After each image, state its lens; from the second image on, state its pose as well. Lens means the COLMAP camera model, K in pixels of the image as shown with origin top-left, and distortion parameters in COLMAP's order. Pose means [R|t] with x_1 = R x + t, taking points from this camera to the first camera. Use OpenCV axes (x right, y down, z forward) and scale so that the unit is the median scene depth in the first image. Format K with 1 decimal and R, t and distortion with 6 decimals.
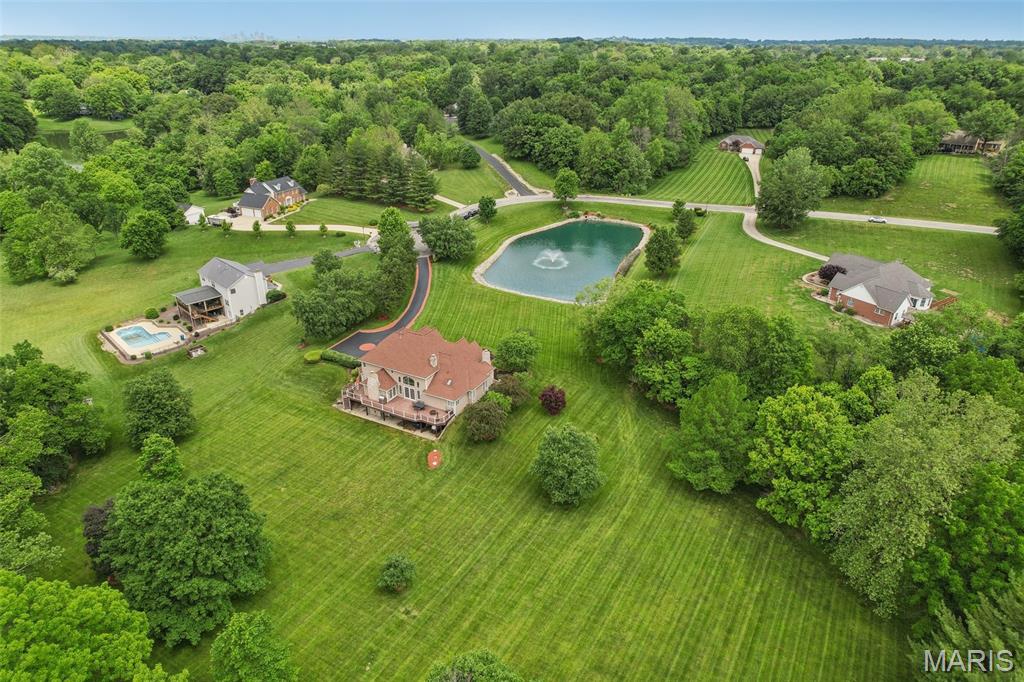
lens RADIAL K [[667.0, 0, 516.0], [0, 667.0, 339.4], [0, 0, 1]] dist [-0.080635, 0.072030]
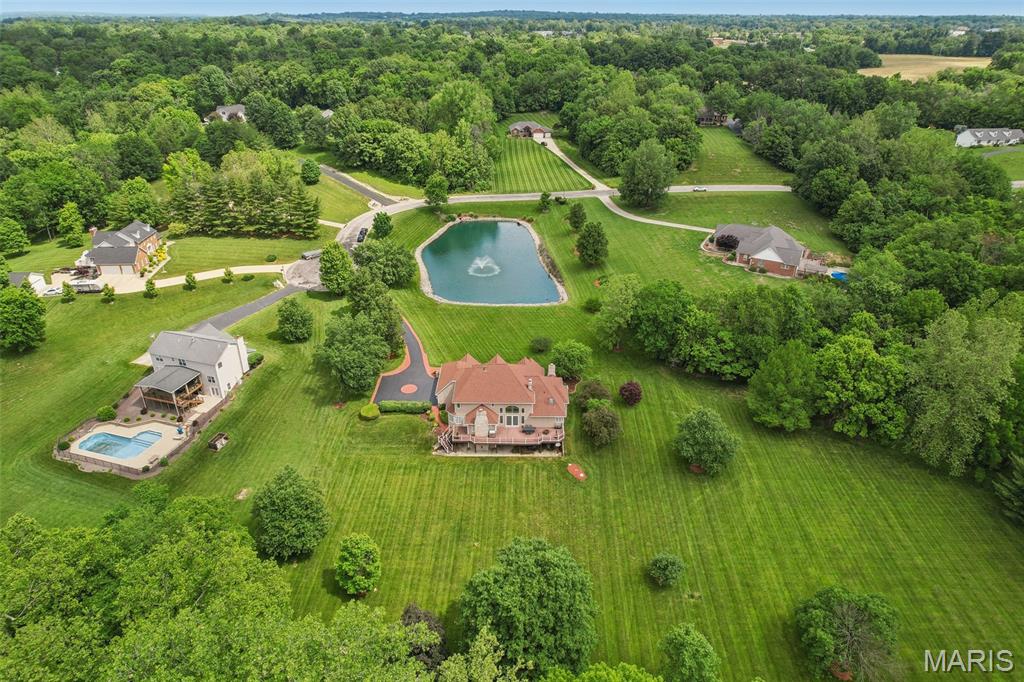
lens RADIAL K [[667.0, 0, 516.0], [0, 667.0, 339.4], [0, 0, 1]] dist [-0.080635, 0.072030]
pose [[0.882511, -0.212394, 0.419599, -0.438735], [0.197177, 0.977108, 0.079888, -0.097943], [-0.426961, 0.012233, 0.904187, 0.037533]]
